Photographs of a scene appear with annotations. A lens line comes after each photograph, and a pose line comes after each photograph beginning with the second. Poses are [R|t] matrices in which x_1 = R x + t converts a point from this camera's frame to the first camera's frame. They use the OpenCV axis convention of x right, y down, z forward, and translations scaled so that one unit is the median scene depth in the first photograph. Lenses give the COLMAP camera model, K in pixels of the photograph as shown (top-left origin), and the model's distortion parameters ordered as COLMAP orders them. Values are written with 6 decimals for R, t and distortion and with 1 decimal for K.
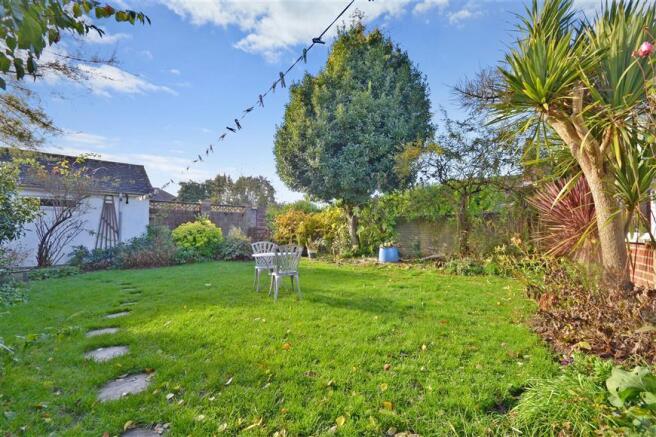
lens RADIAL K [[289.0, 0, 327.2], [0, 289.0, 220.3], [0, 0, 1]] dist [0.005795, -0.000043]
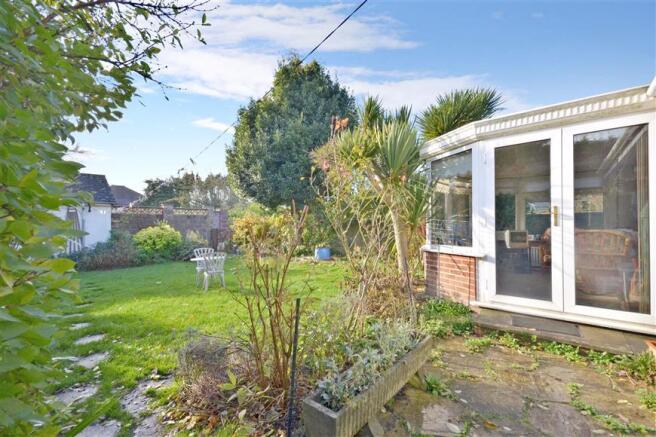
lens RADIAL K [[289.0, 0, 328.9], [0, 289.0, 220.0], [0, 0, 1]] dist [0.005795, -0.000043]
pose [[0.996477, -0.007080, 0.083563, 0.139960], [0.005677, 0.999839, 0.017015, -0.042324], [-0.083670, -0.016481, 0.996357, -0.198630]]
